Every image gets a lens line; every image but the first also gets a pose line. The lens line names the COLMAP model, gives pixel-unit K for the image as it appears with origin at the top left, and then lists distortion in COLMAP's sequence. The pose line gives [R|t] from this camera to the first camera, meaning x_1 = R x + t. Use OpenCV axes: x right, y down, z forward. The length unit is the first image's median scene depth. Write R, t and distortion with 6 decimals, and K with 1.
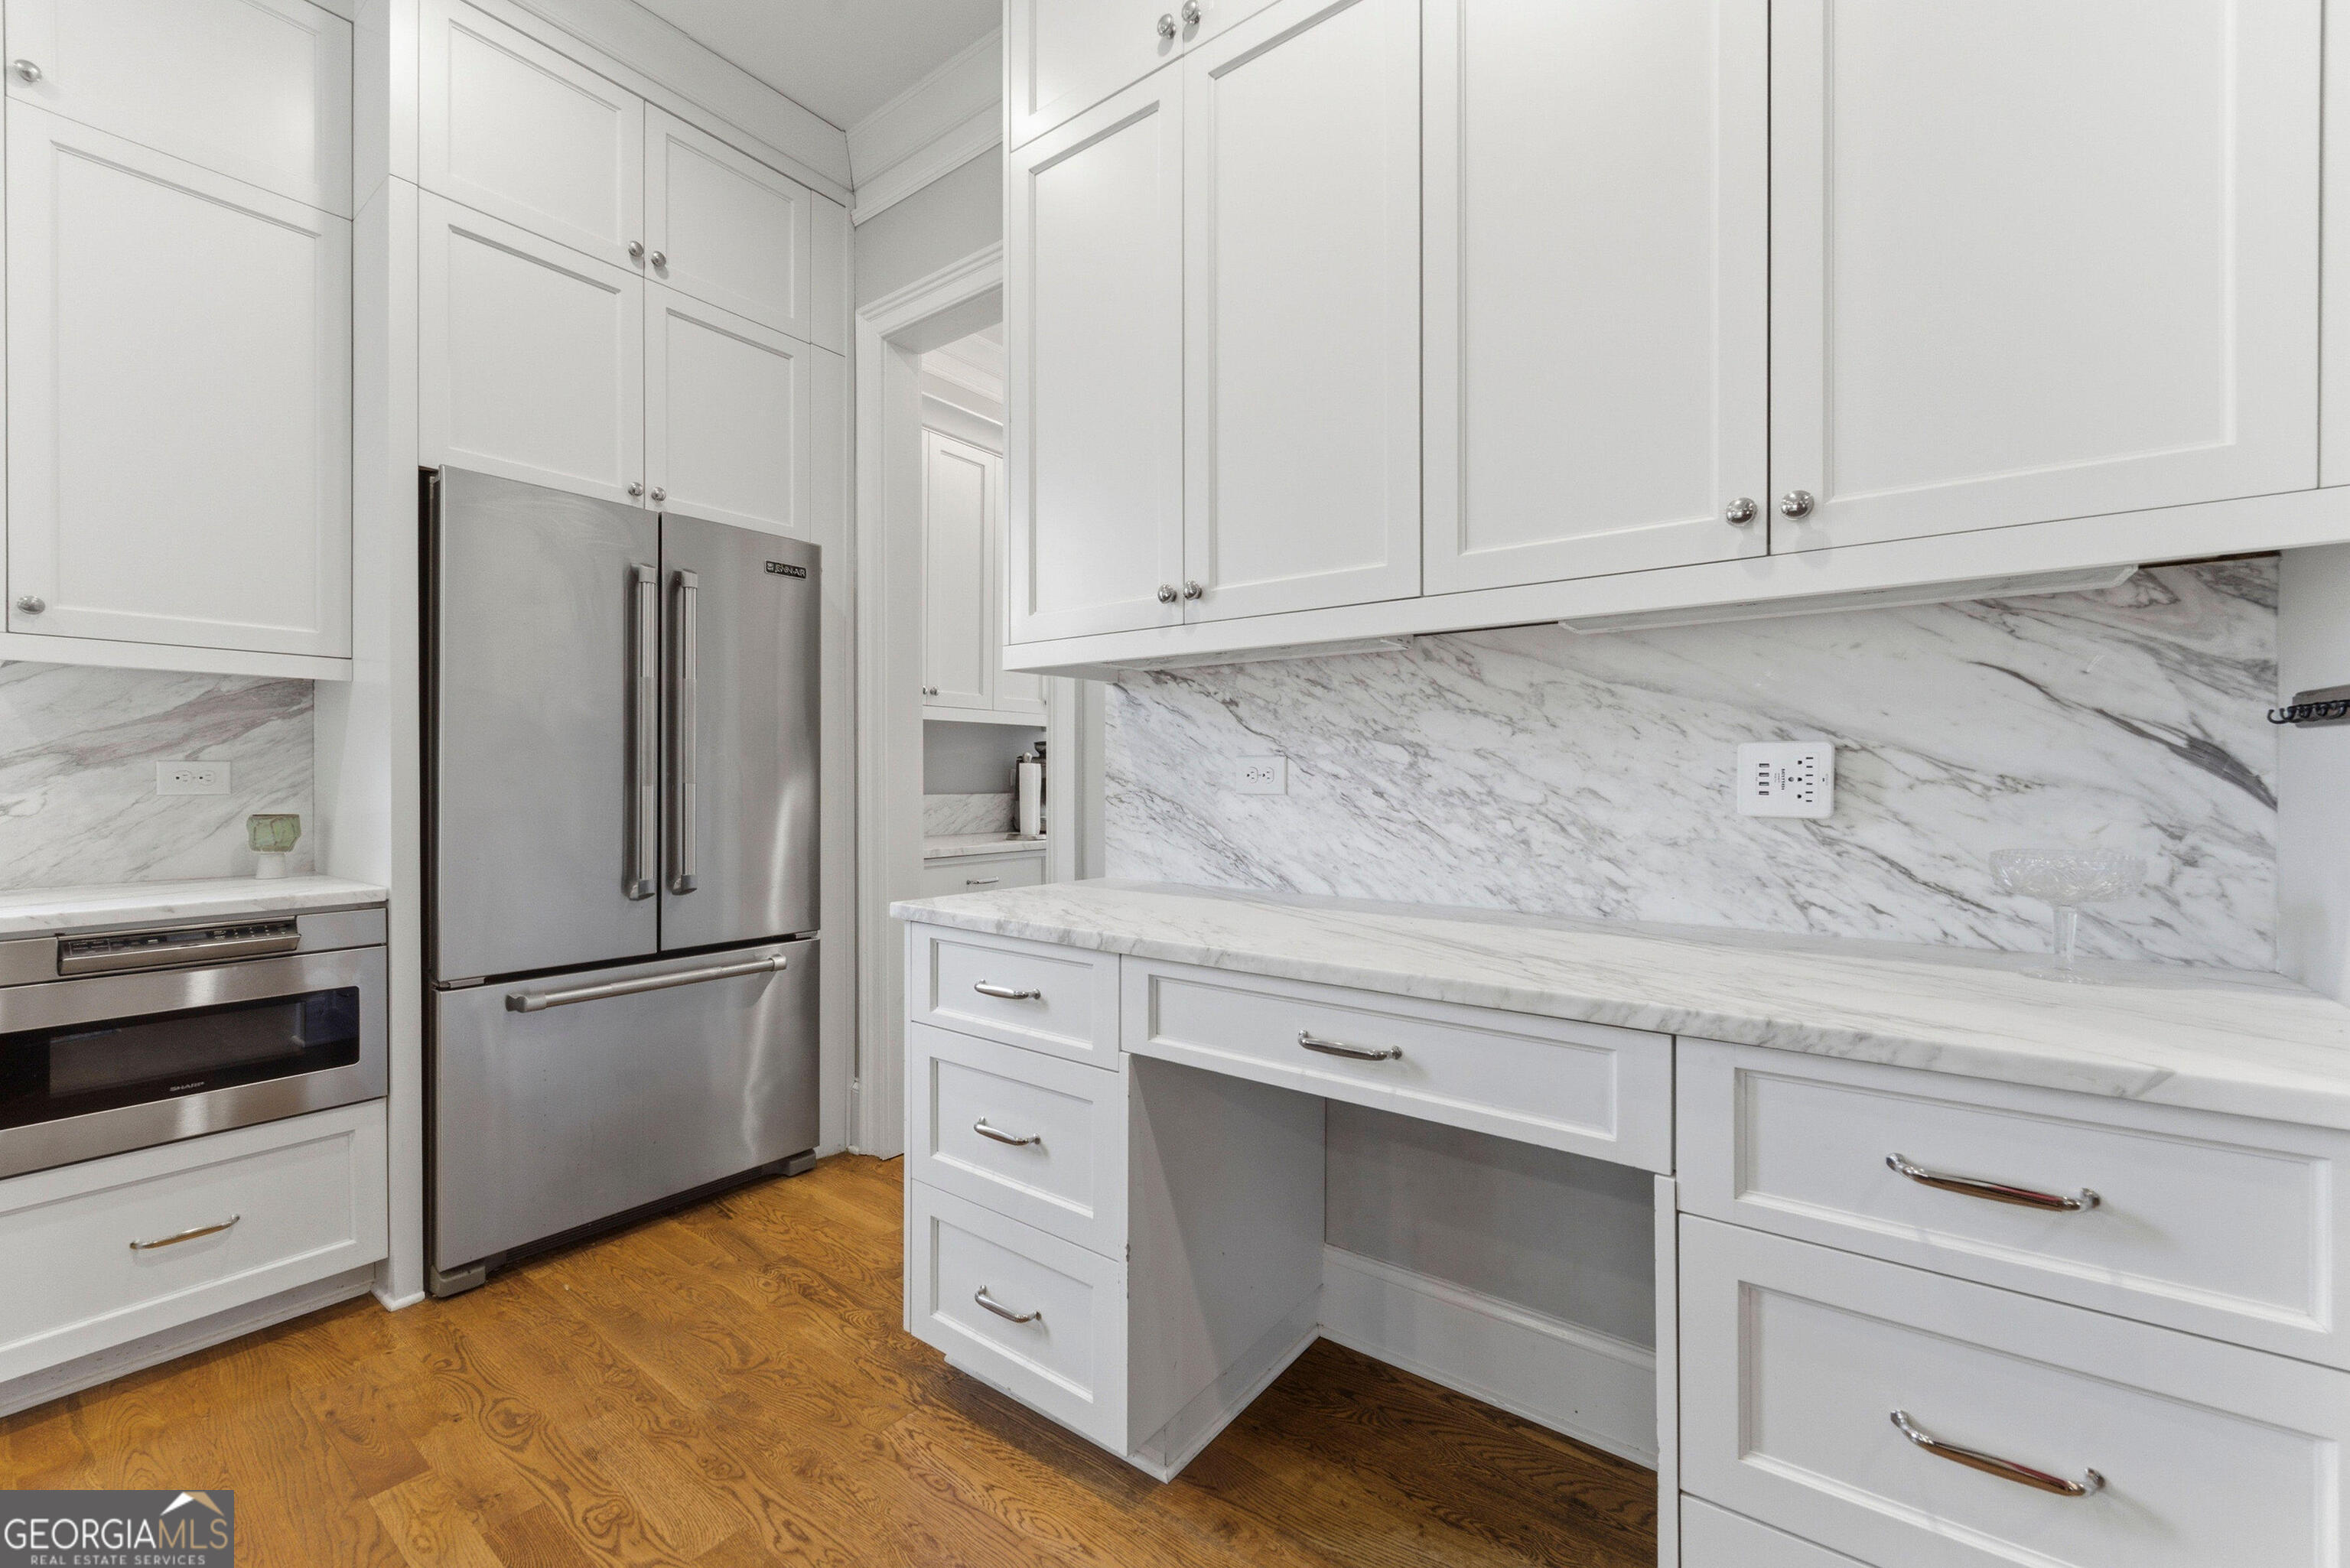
lens RADIAL K [[948.7, 0, 1175.7], [0, 948.7, 781.6], [0, 0, 1]] dist [-0.000034, -0.000001]
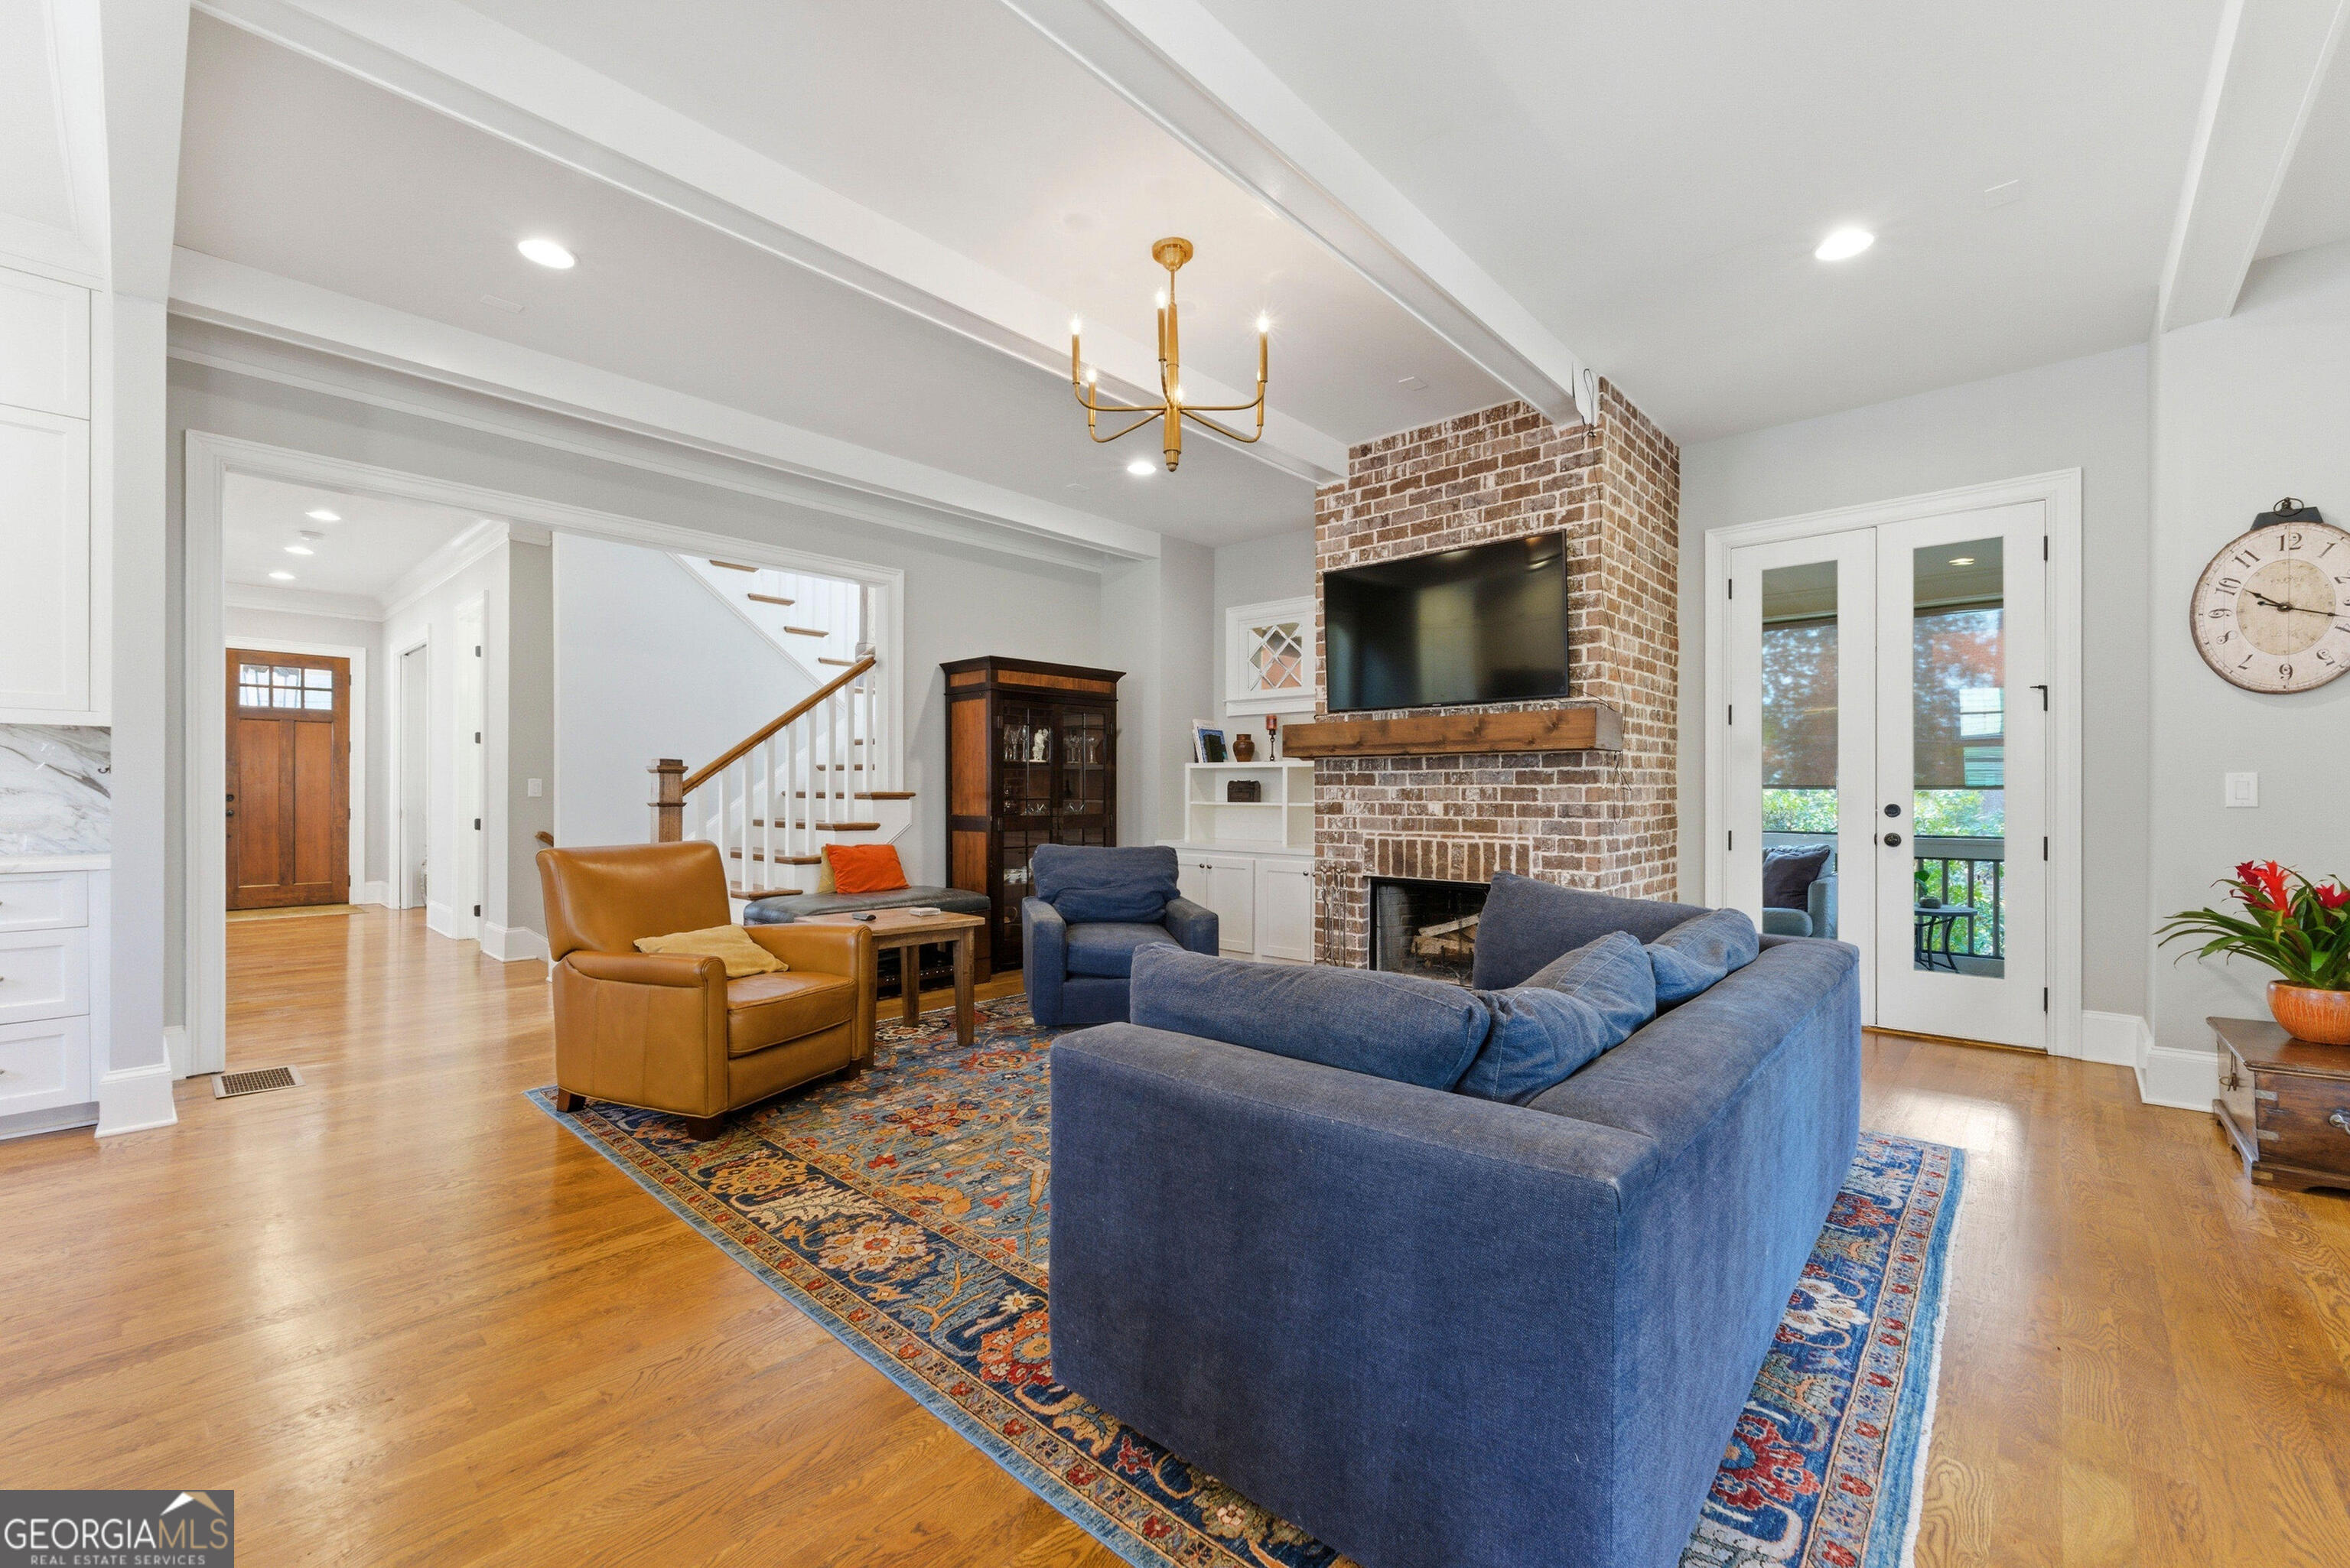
lens RADIAL K [[948.7, 0, 1175.1], [0, 948.7, 789.5], [0, 0, 1]] dist [-0.000034, -0.000001]
pose [[0.097164, 0.001285, 0.995268, -1.557565], [0.001463, 0.999998, -0.001434, 0.006048], [-0.995267, 0.001596, 0.097162, -2.697222]]
